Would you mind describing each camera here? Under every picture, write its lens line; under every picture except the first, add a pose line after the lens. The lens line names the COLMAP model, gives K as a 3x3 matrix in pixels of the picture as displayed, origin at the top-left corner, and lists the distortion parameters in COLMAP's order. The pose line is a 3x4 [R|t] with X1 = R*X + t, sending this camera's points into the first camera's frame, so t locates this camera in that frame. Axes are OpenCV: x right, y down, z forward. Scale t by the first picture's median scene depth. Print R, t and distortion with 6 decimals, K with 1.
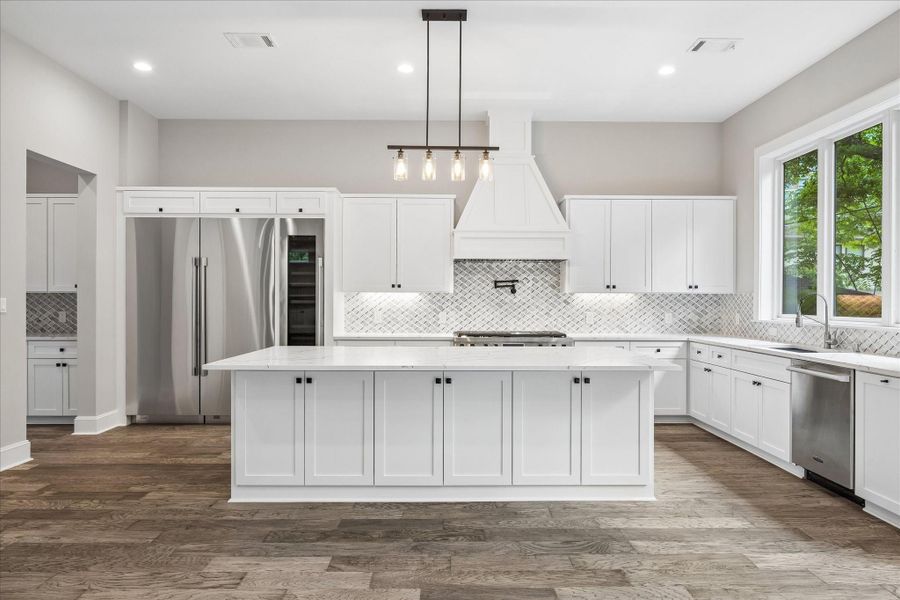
lens RADIAL K [[551.0, 0, 467.4], [0, 551.0, 303.3], [0, 0, 1]] dist [-0.009336, -0.000264]
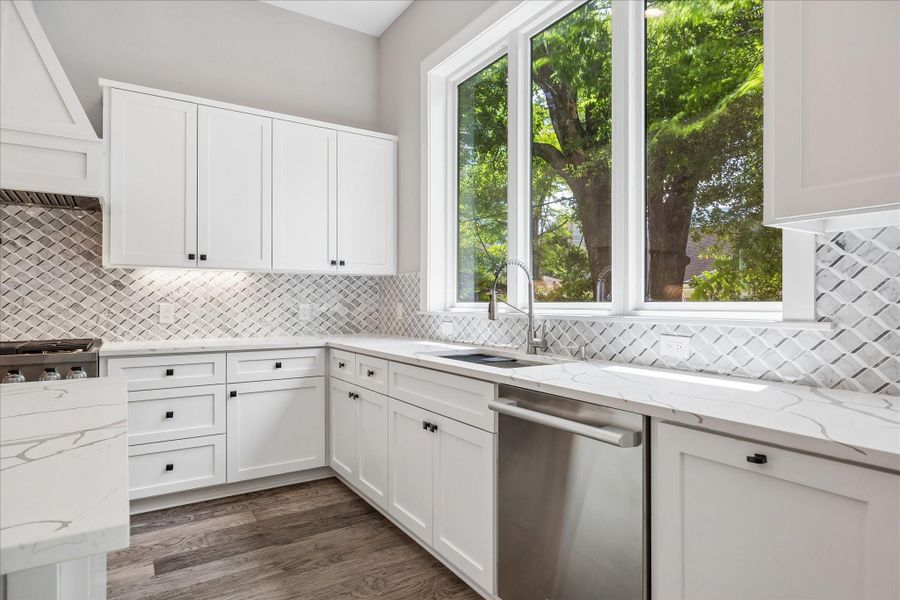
lens RADIAL K [[509.3, 0, 442.7], [0, 509.3, 298.8], [0, 0, 1]] dist [0.007259, 0.001021]
pose [[0.860024, 0.000517, 0.510254, 0.220984], [0.005011, 0.999943, -0.009460, 0.020351], [-0.510229, 0.010693, 0.859972, 0.440366]]
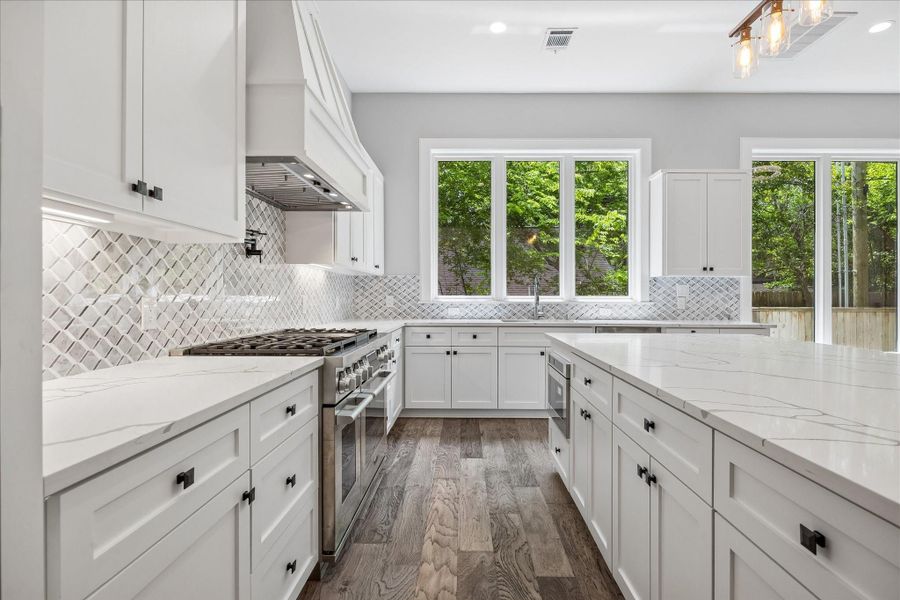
lens RADIAL K [[456.2, 0, 451.5], [0, 456.2, 295.3], [0, 0, 1]] dist [-0.000831, 0.000155]
pose [[0.059502, -0.002149, 0.998226, -0.341669], [0.001438, 0.999997, 0.002067, 0.016632], [-0.998227, 0.001312, 0.059505, 0.885759]]
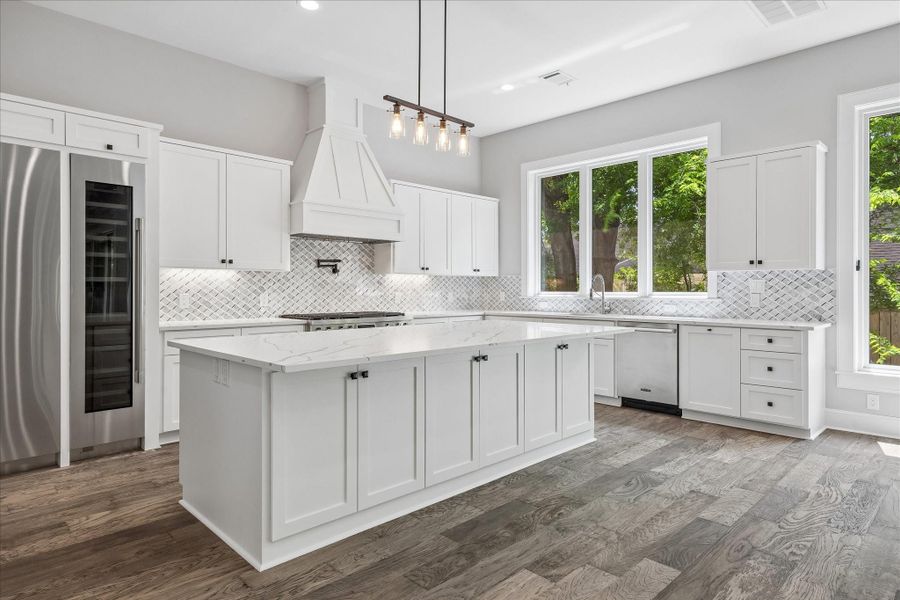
lens RADIAL K [[509.3, 0, 444.4], [0, 509.3, 287.1], [0, 0, 1]] dist [0.007259, 0.001021]
pose [[0.741864, -0.001153, 0.670549, -0.413059], [0.006114, 0.999969, -0.005044, 0.012697], [-0.670522, 0.007841, 0.741848, 0.233273]]
